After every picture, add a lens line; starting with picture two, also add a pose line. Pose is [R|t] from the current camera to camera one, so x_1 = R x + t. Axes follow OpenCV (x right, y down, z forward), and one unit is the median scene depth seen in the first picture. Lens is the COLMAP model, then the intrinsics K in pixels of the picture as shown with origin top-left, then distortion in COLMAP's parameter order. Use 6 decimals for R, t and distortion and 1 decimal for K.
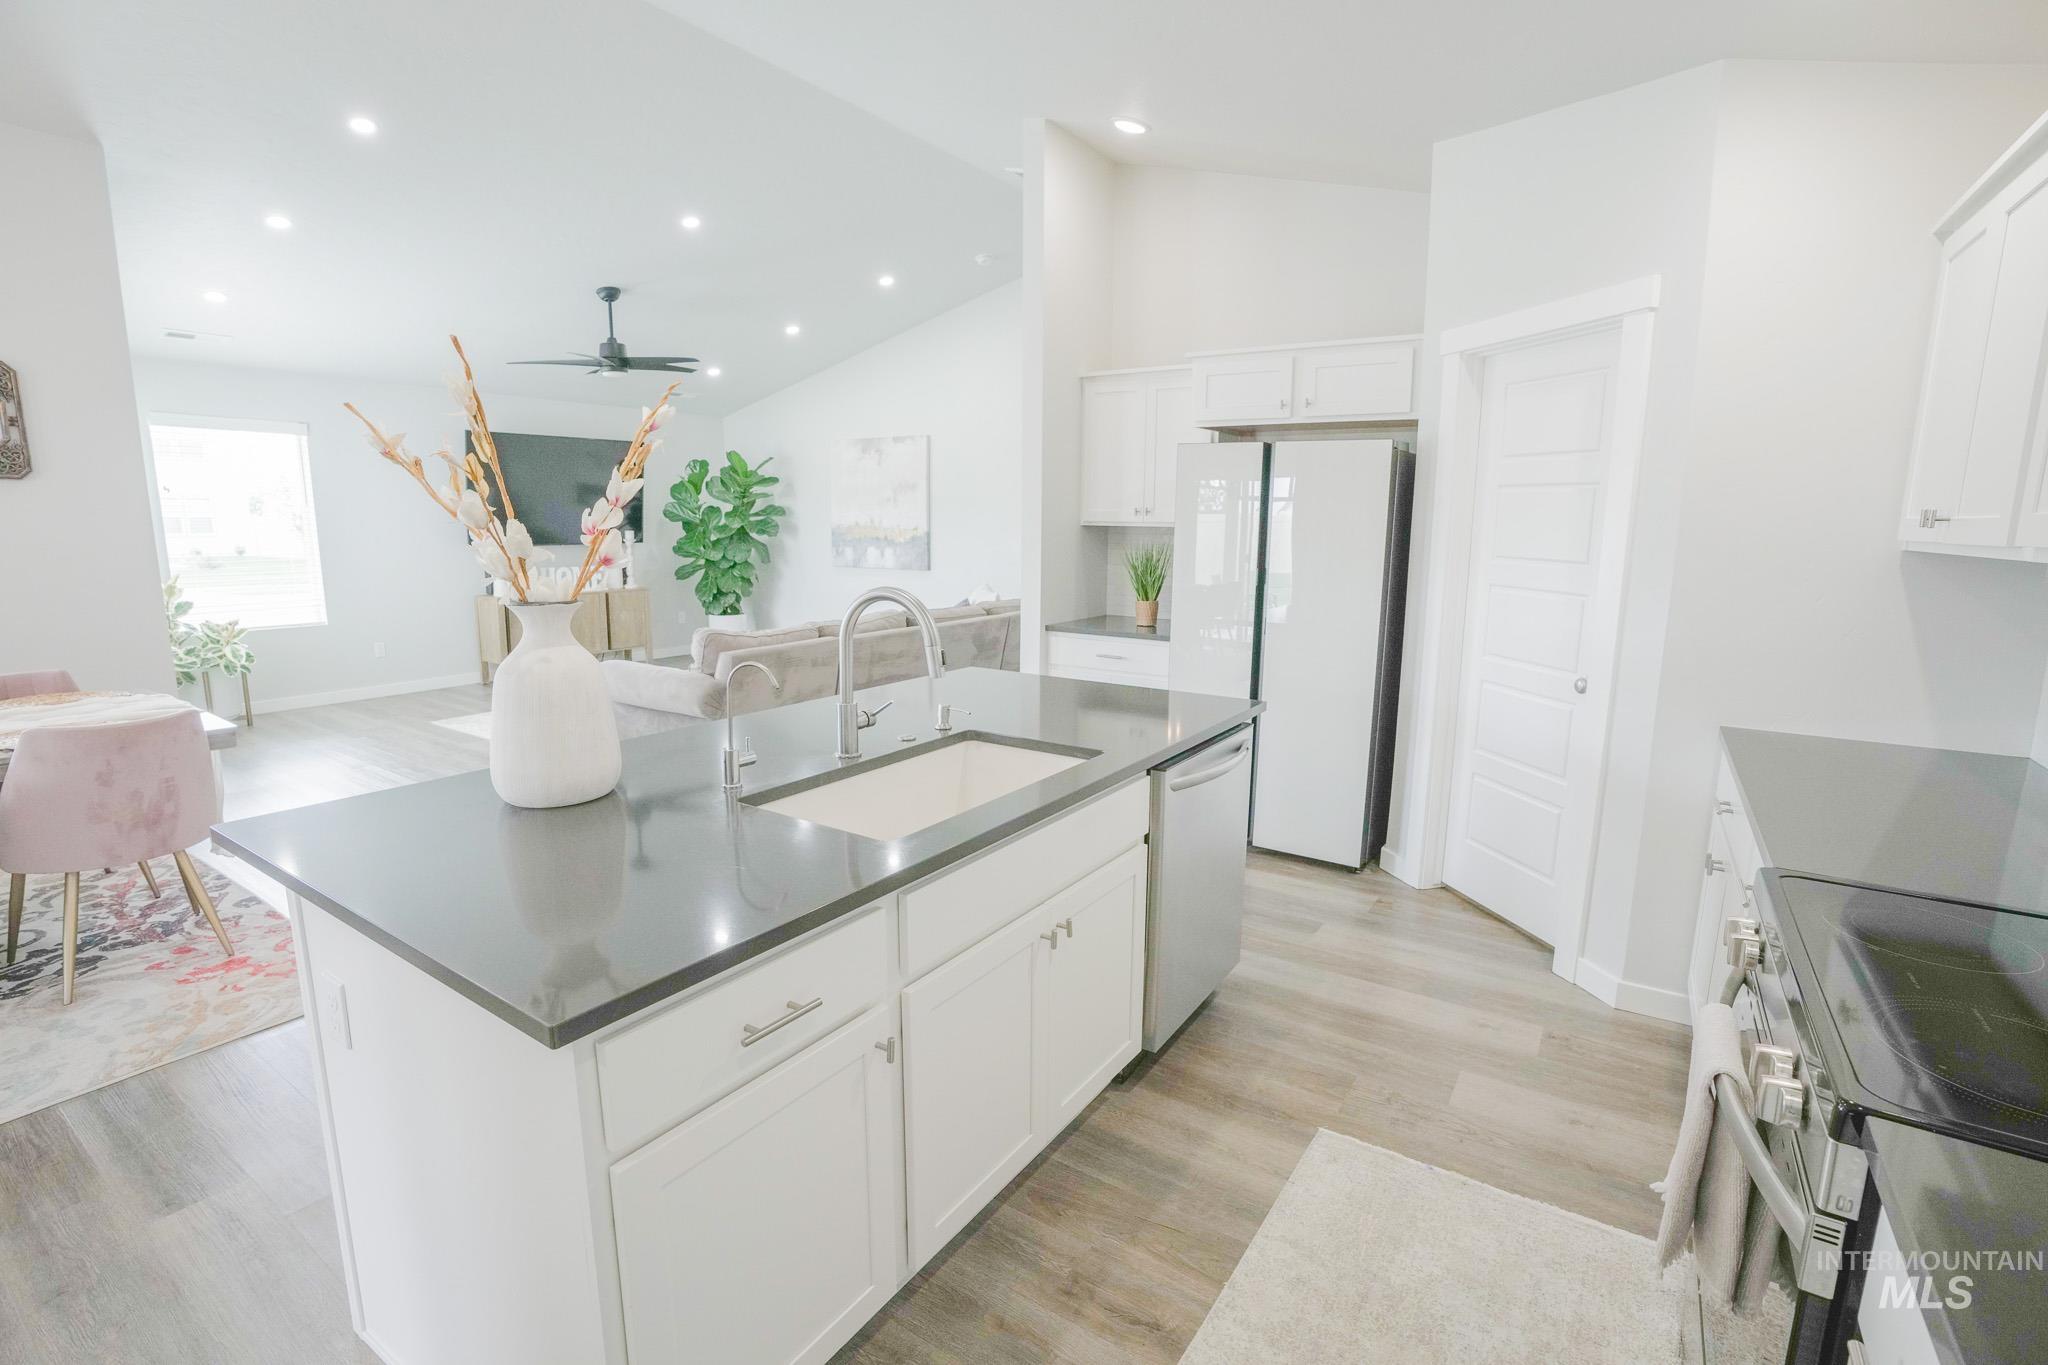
lens RADIAL K [[929.9, 0, 1026.7], [0, 929.9, 674.7], [0, 0, 1]] dist [-0.059004, 0.020358]
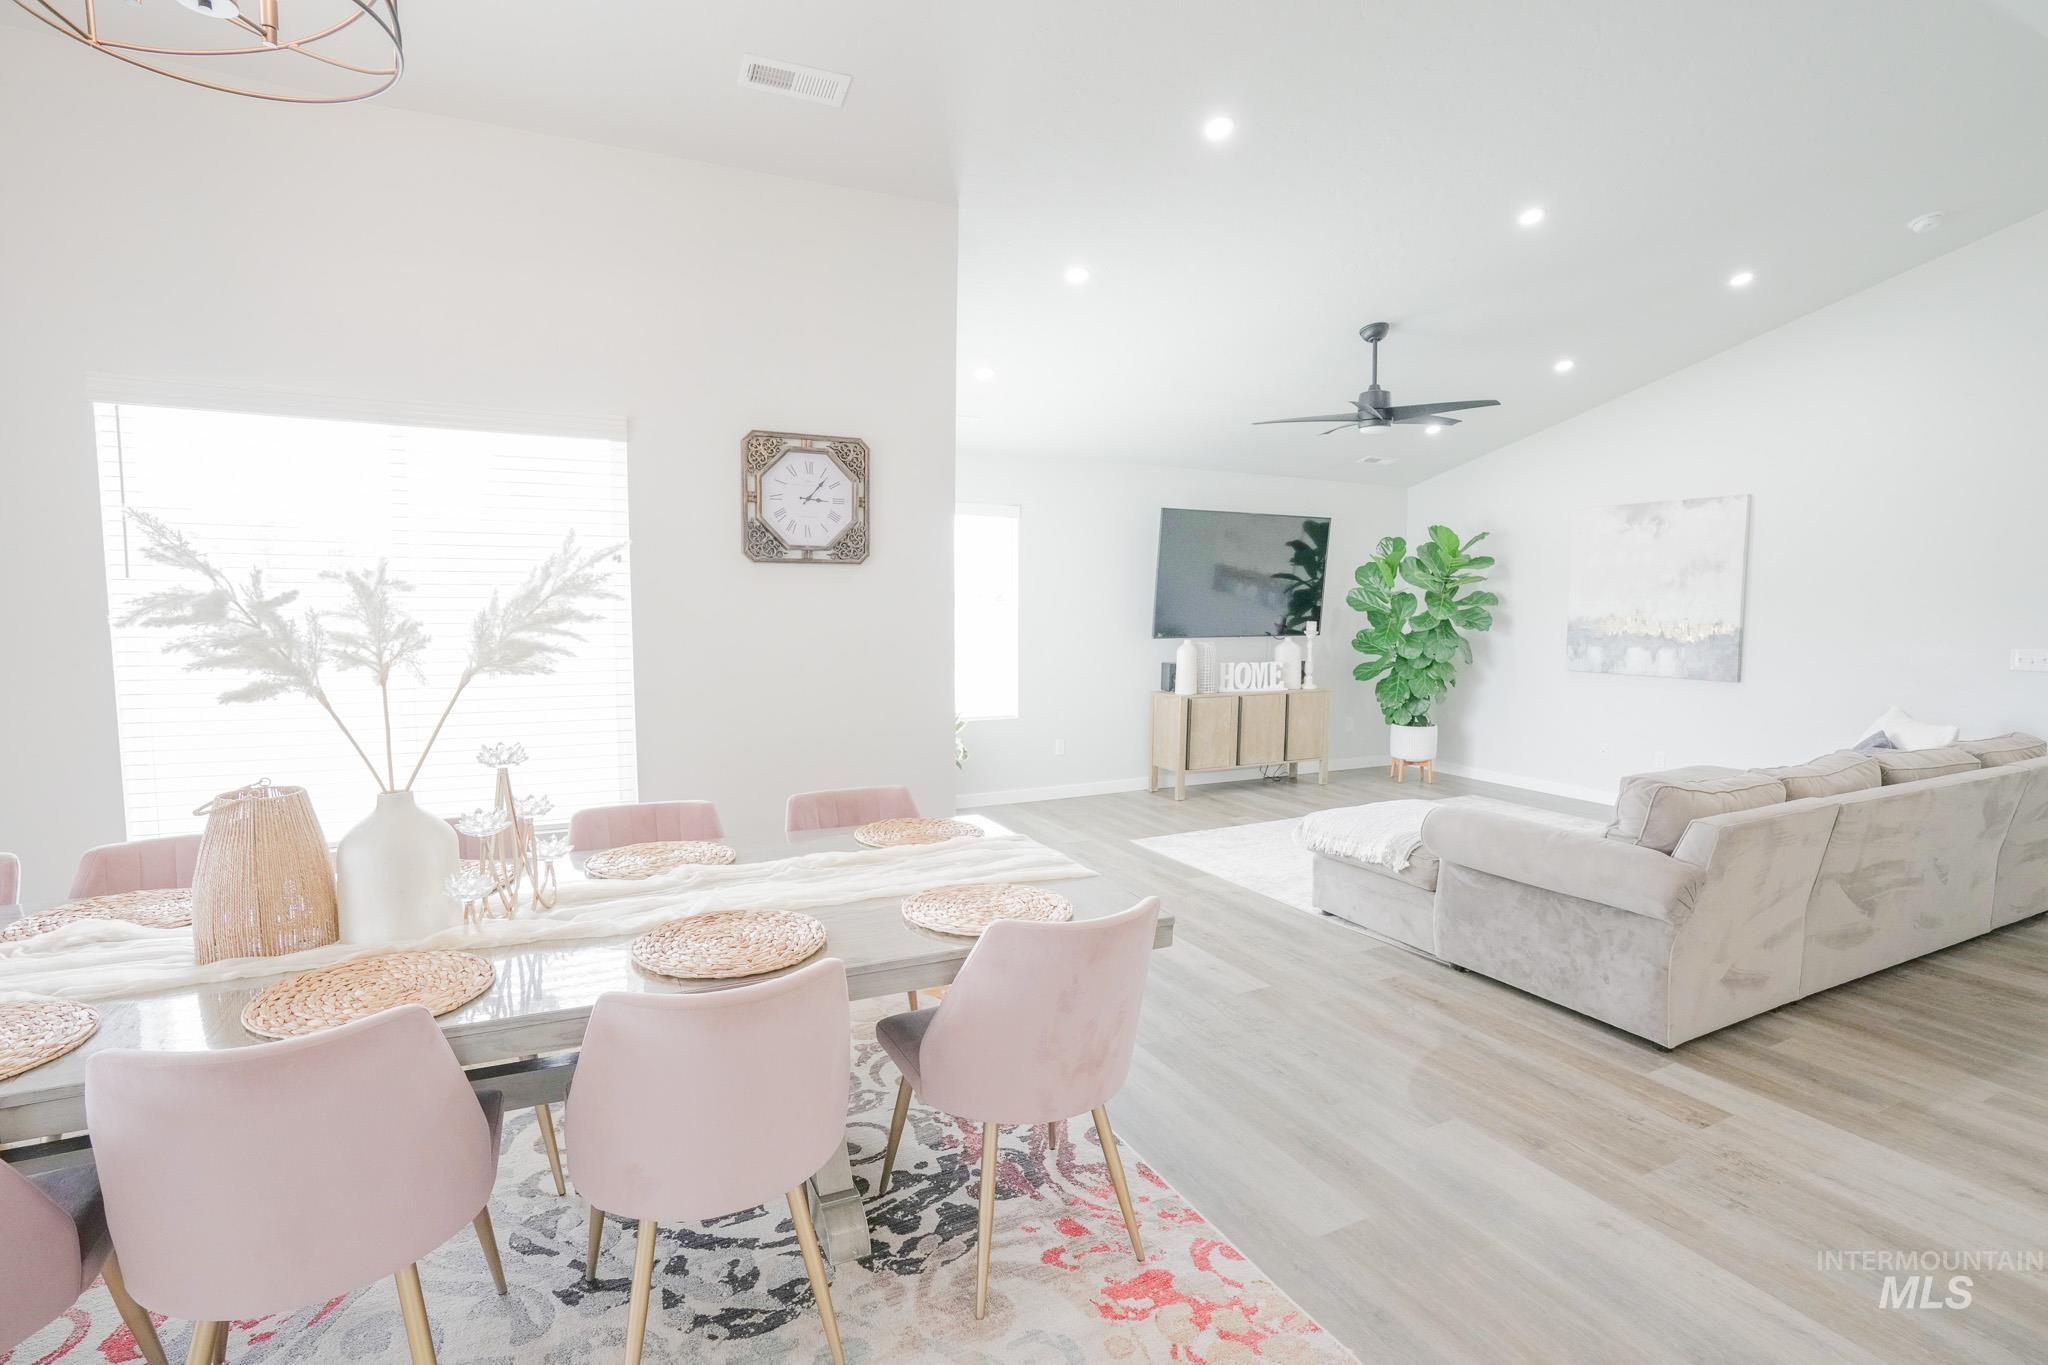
lens RADIAL K [[975.2, 0, 1024.0], [0, 975.2, 682.5], [0, 0, 1]] dist [-0.087269, 0.048046]
pose [[0.865774, 0.036185, -0.499125, -0.215772], [-0.080193, 0.994525, -0.067002, -0.019814], [0.493968, 0.098035, 0.863936, 0.106239]]
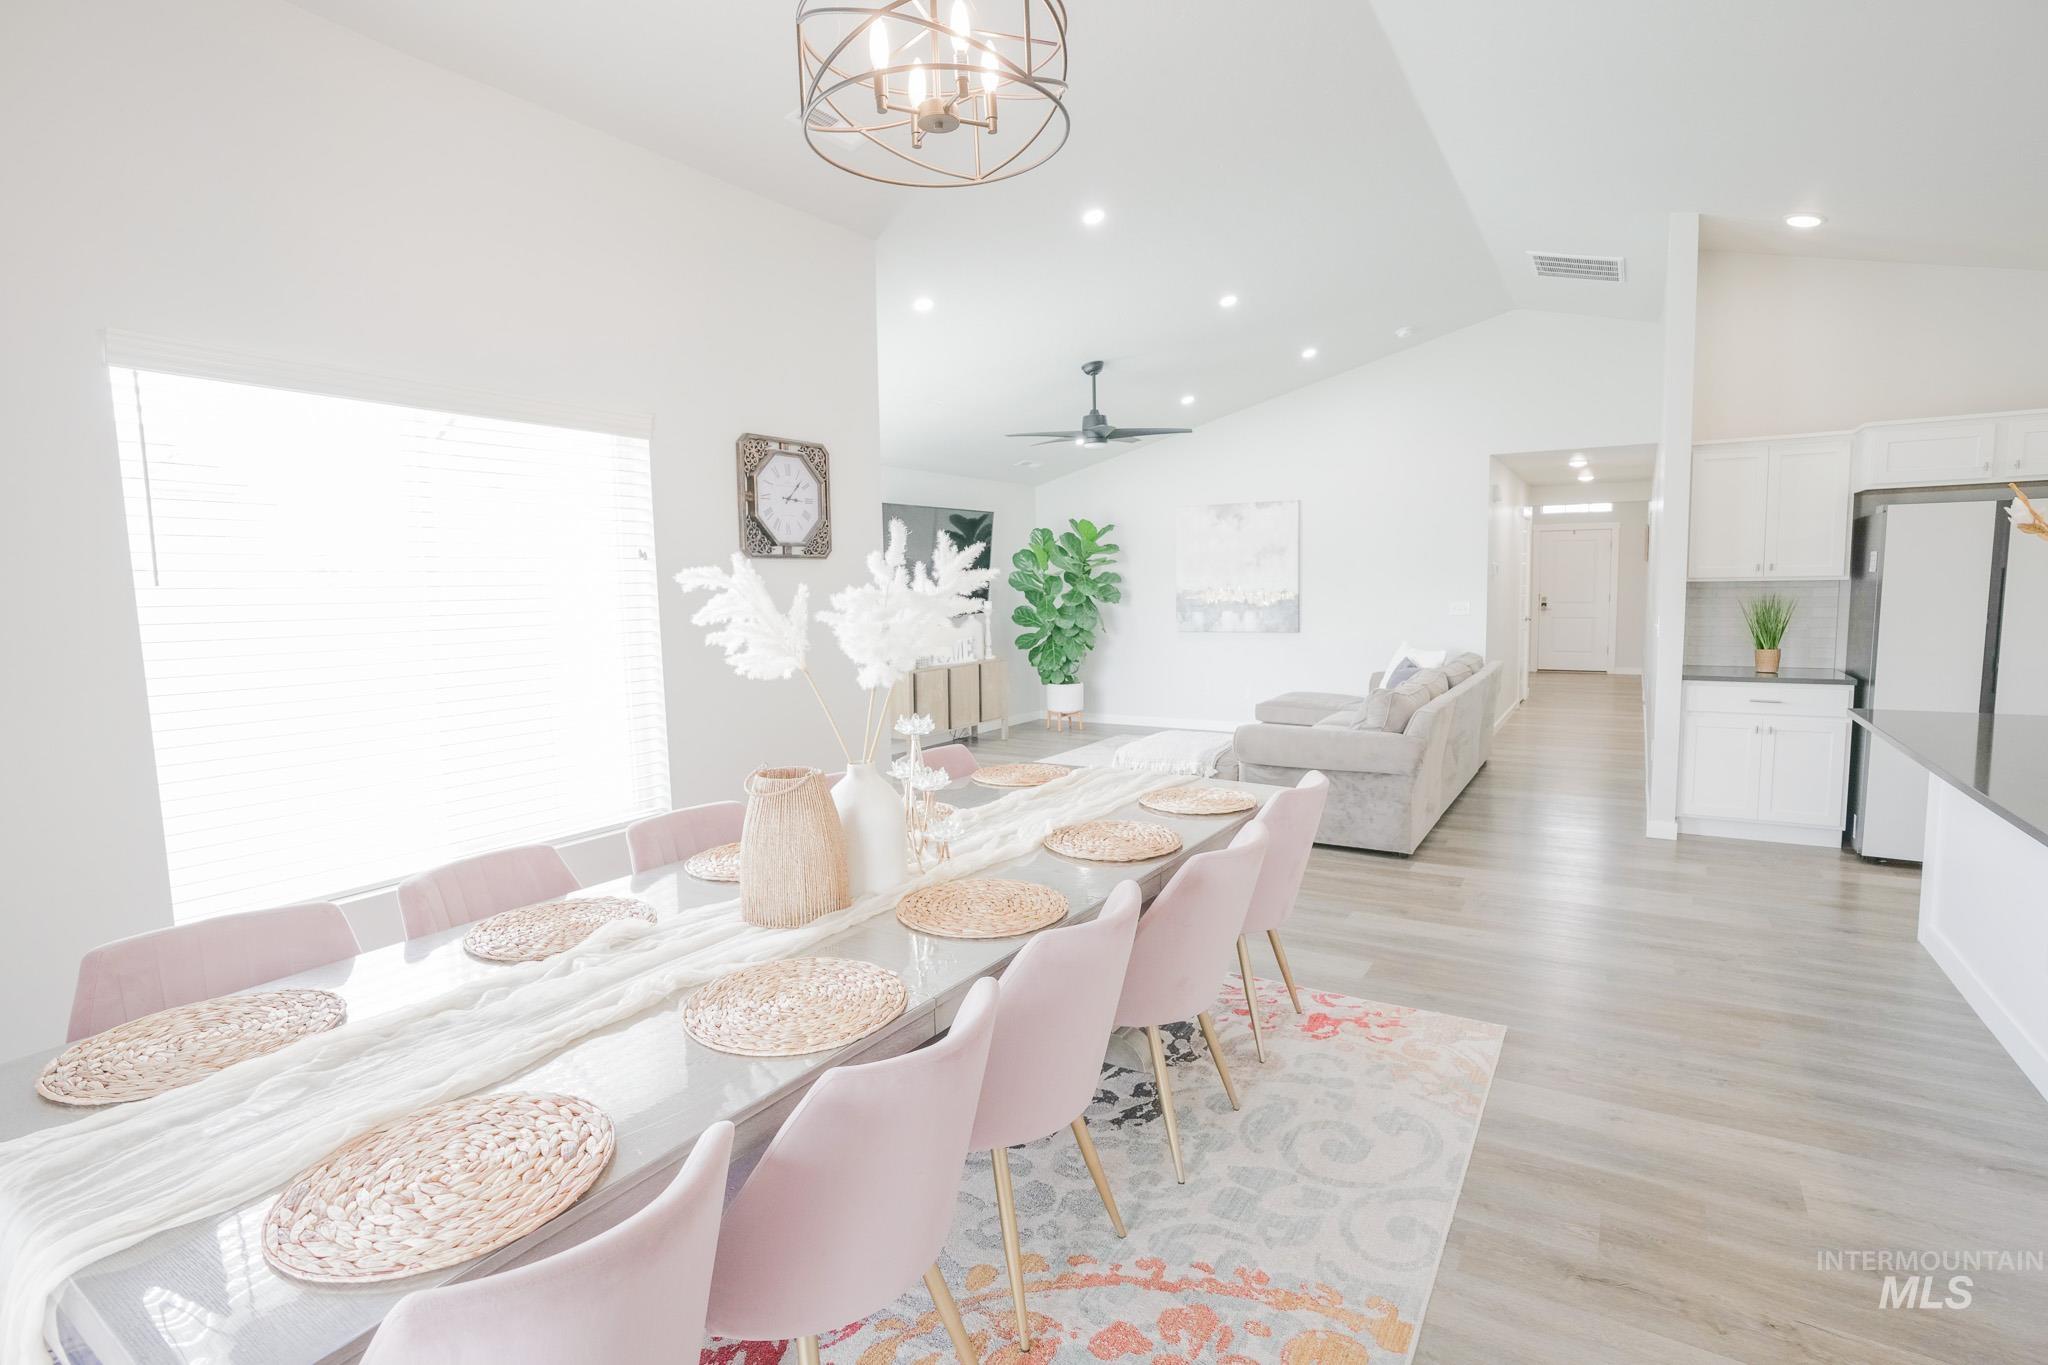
lens RADIAL K [[975.2, 0, 1024.0], [0, 975.2, 682.5], [0, 0, 1]] dist [-0.087269, 0.048046]
pose [[0.999357, -0.031604, 0.016916, -0.415372], [0.032639, 0.997359, -0.064878, -0.000237], [-0.014821, 0.065388, 0.997750, -0.037523]]
